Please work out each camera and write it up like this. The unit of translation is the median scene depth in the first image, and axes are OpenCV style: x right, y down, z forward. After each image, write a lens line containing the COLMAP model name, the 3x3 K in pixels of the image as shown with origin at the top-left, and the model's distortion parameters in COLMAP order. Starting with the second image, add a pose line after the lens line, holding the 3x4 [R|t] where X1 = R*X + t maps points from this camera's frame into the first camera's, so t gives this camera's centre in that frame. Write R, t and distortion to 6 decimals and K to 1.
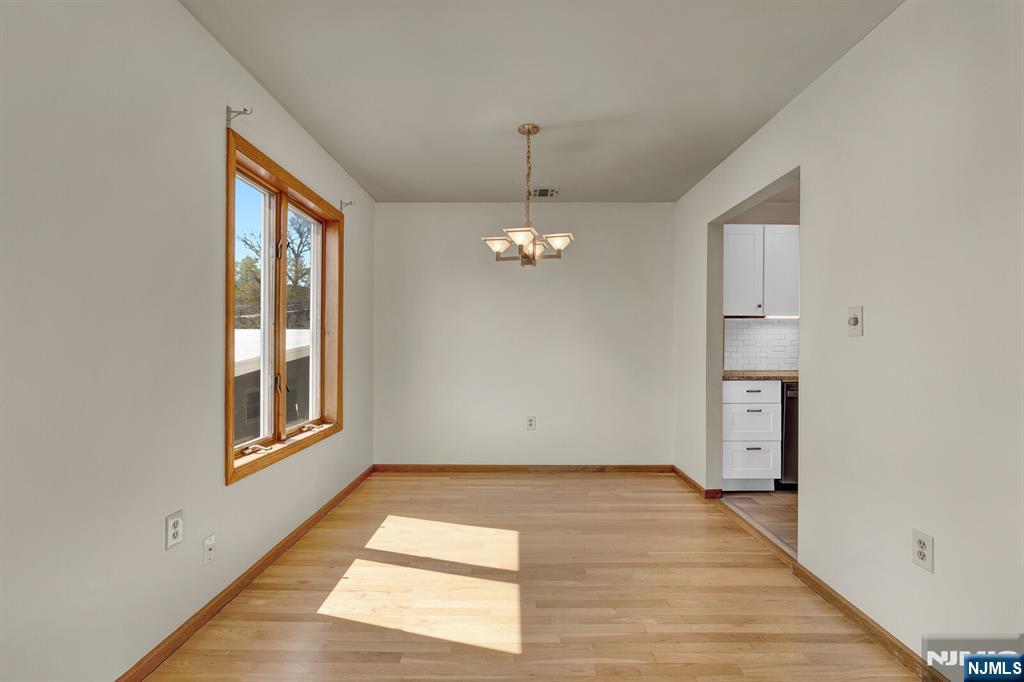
lens RADIAL K [[440.8, 0, 508.3], [0, 440.8, 343.7], [0, 0, 1]] dist [-0.001019, 0.000986]
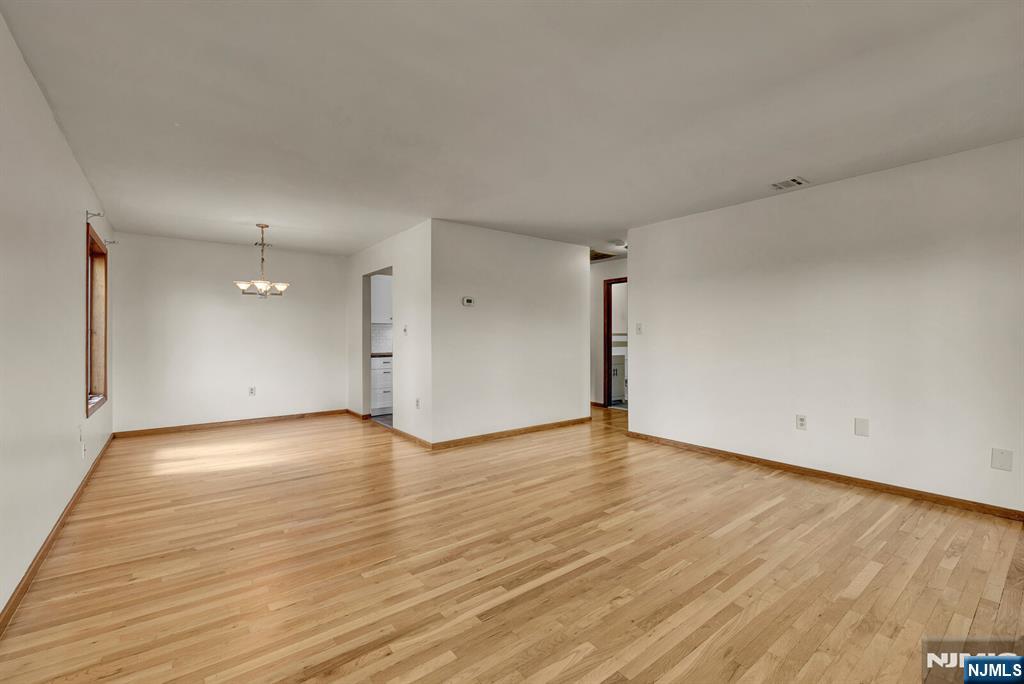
lens RADIAL K [[440.8, 0, 516.4], [0, 440.8, 340.9], [0, 0, 1]] dist [-0.001019, 0.000986]
pose [[0.770583, -0.010128, 0.637259, -0.260951], [0.004718, 0.999937, 0.010187, -0.006338], [-0.637323, -0.004843, 0.770582, -0.927028]]
